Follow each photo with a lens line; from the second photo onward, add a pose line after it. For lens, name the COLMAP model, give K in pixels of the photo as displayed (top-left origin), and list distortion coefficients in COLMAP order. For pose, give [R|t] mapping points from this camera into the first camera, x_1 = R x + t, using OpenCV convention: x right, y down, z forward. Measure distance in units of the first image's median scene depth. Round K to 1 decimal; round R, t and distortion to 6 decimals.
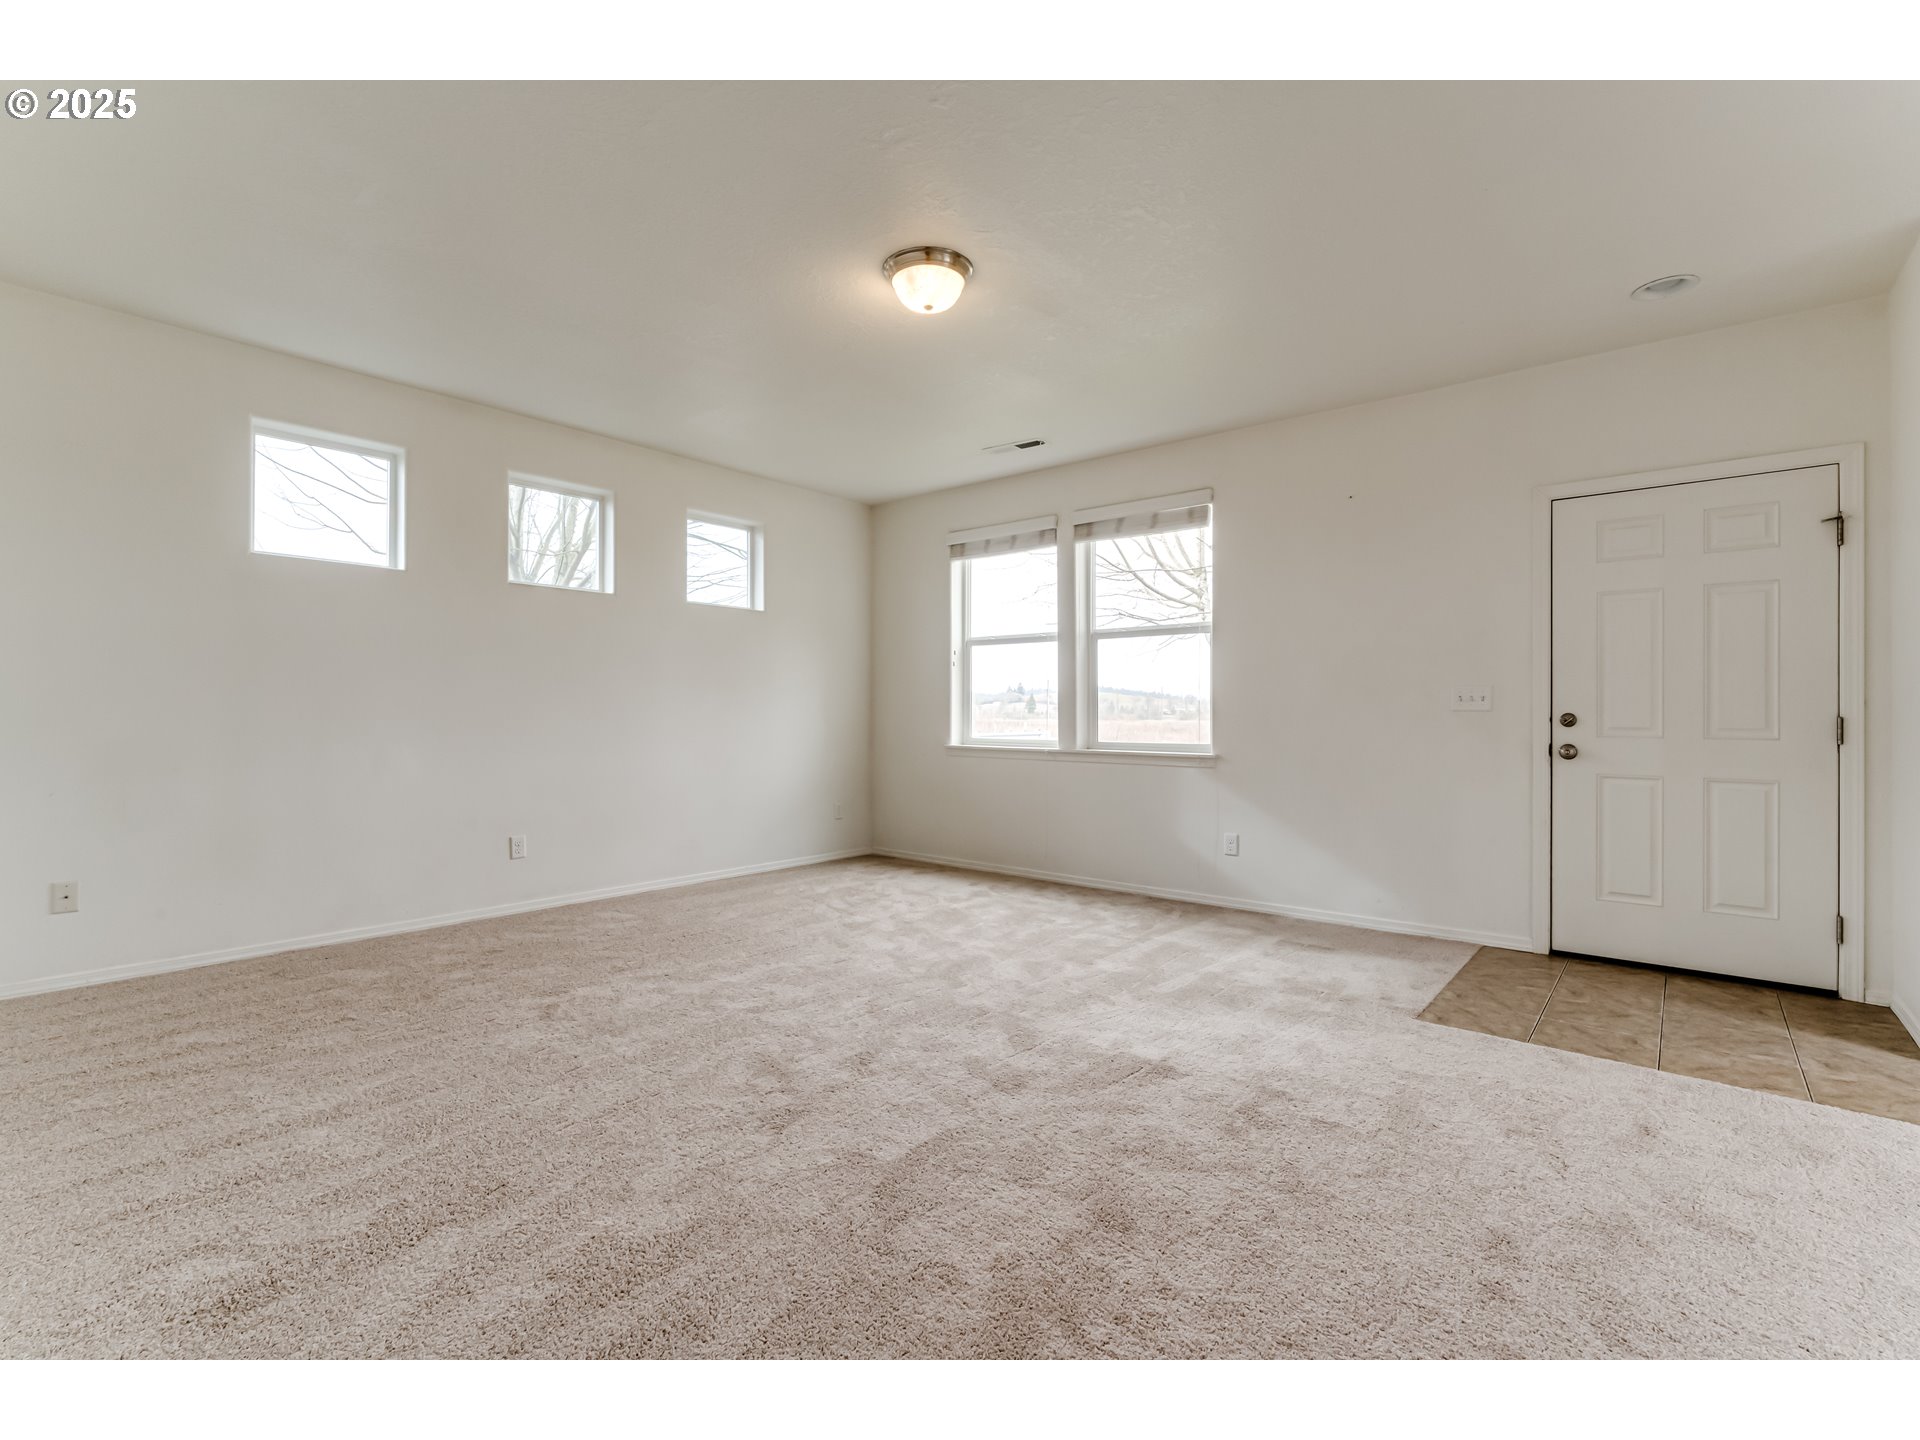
lens RADIAL K [[872.6, 0, 957.5], [0, 872.6, 712.5], [0, 0, 1]] dist [-0.003217, 0.001886]
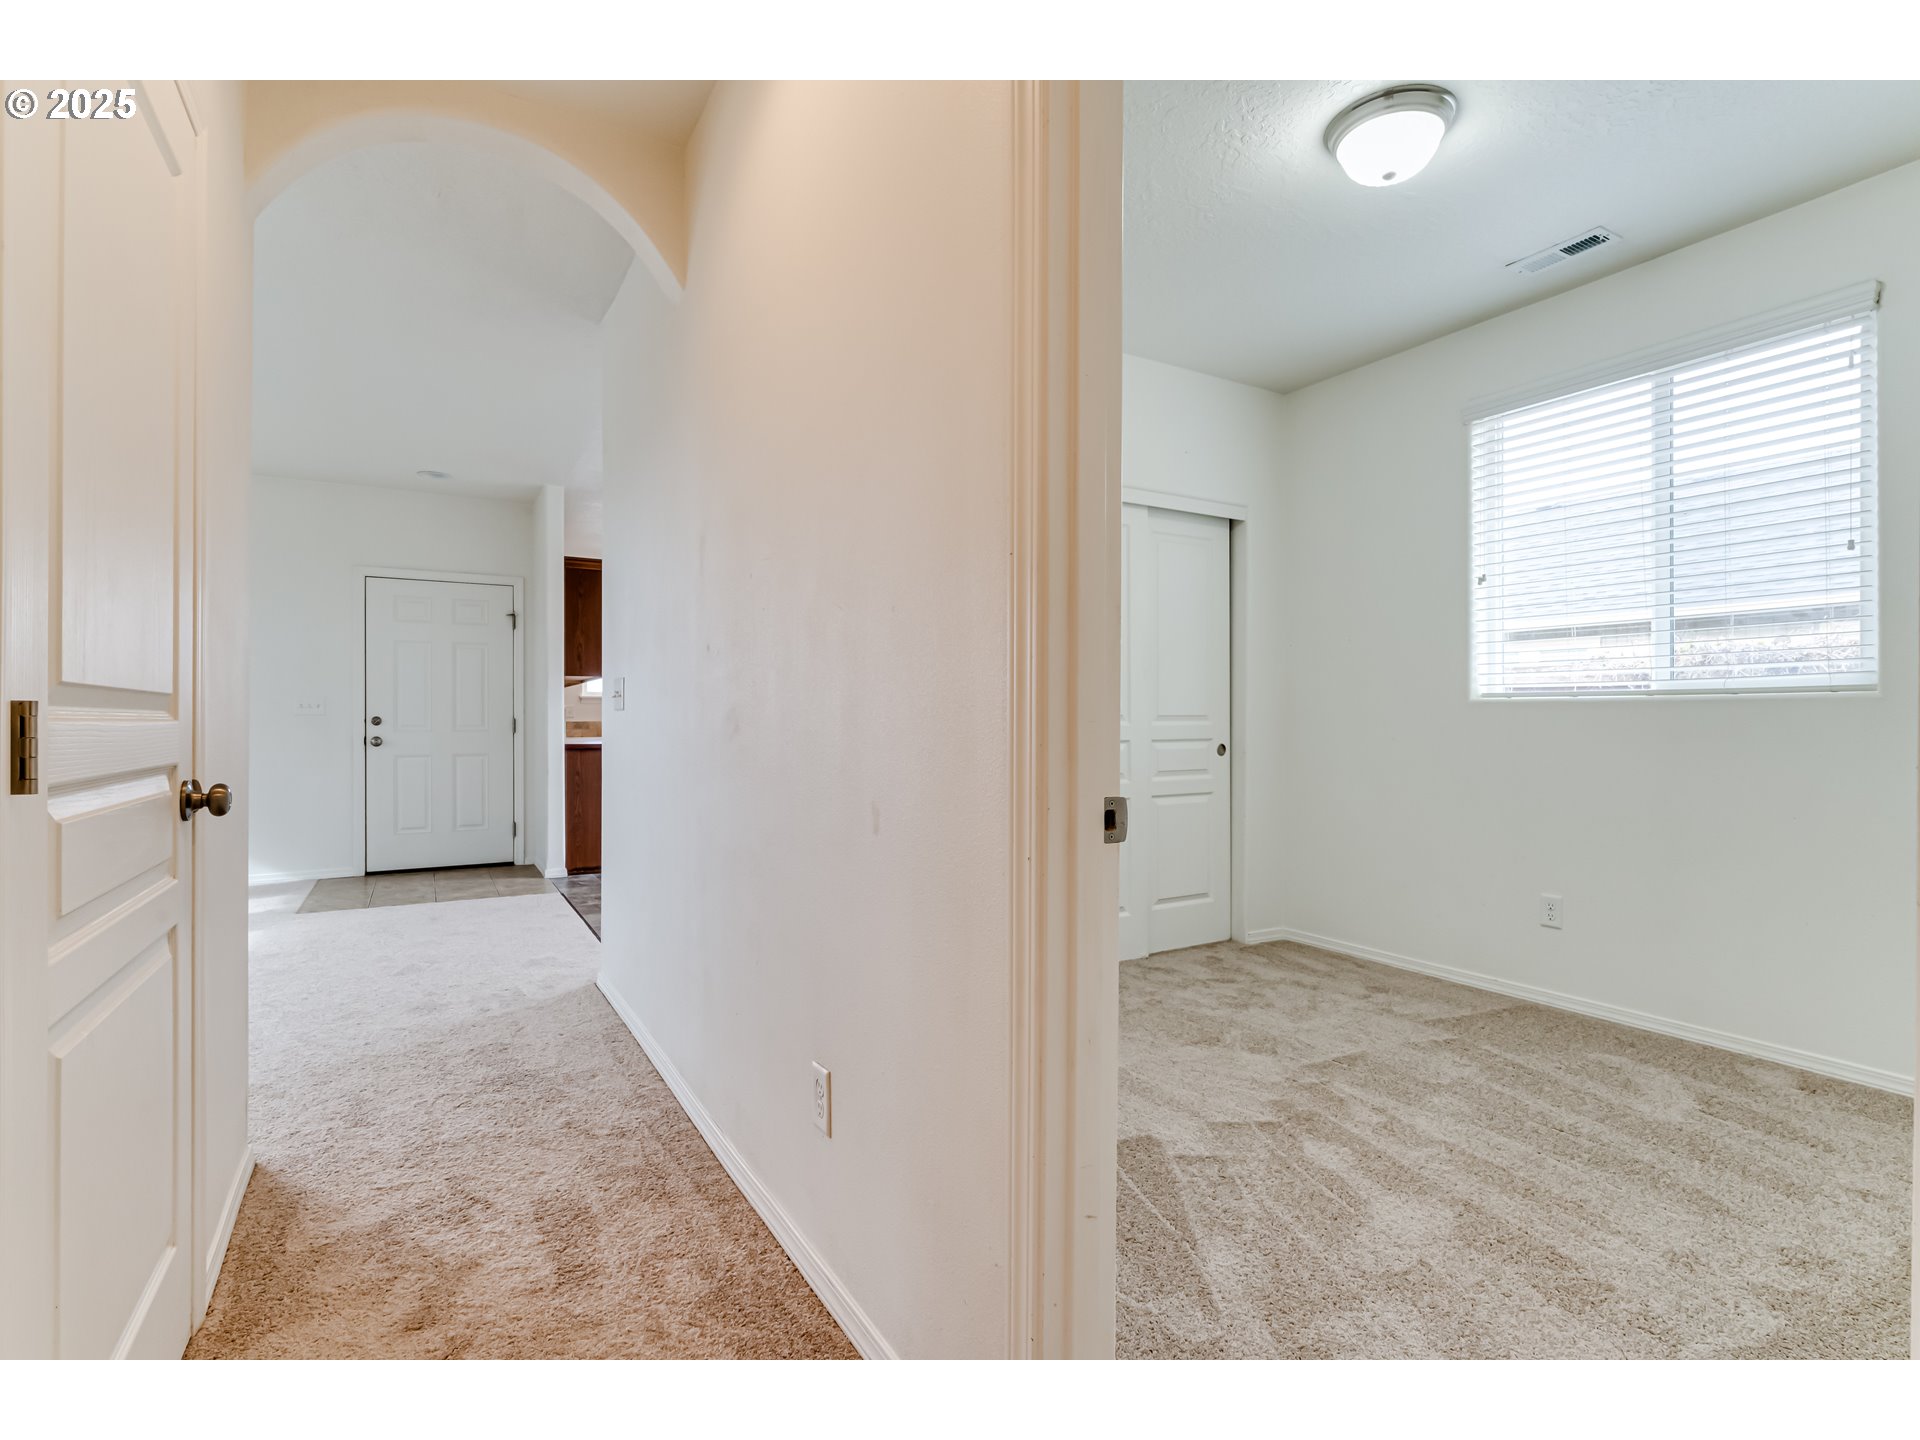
lens RADIAL K [[937.8, 0, 961.6], [0, 937.8, 720.4], [0, 0, 1]] dist [0.002694, 0.000082]
pose [[0.346644, -0.005074, 0.937983, -0.472649], [0.000353, 0.999986, 0.005279, -0.000772], [-0.937997, -0.001499, 0.346641, -0.518402]]
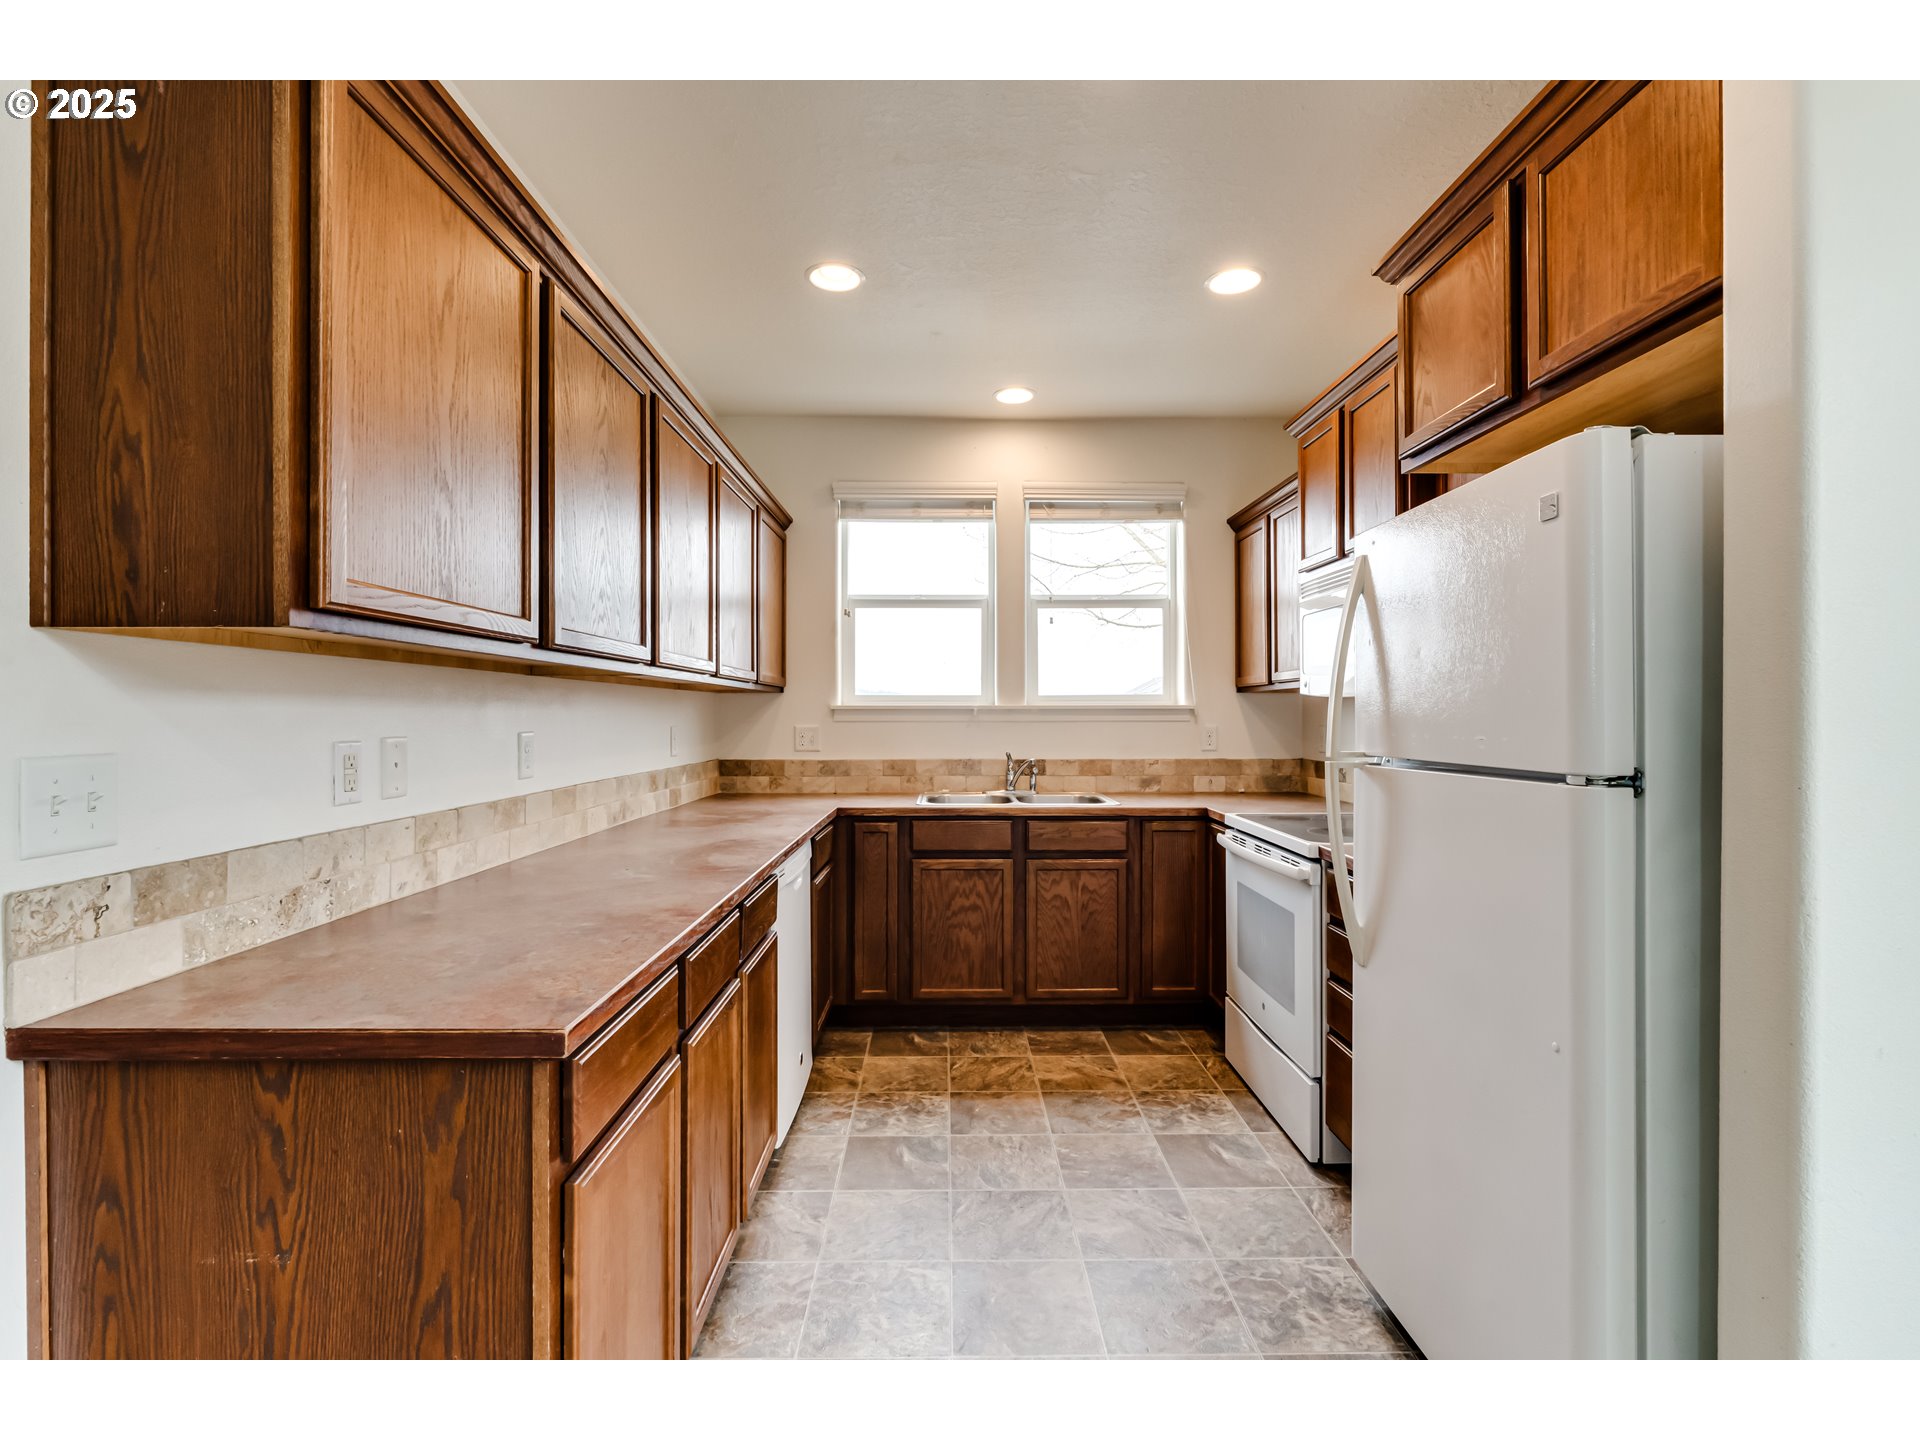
lens RADIAL K [[872.6, 0, 959.4], [0, 872.6, 715.3], [0, 0, 1]] dist [-0.003217, 0.001886]
pose [[0.764807, -0.003897, 0.644247, 0.826879], [0.000822, 0.999987, 0.005072, -0.043851], [-0.644259, -0.003350, 0.764800, 0.292137]]
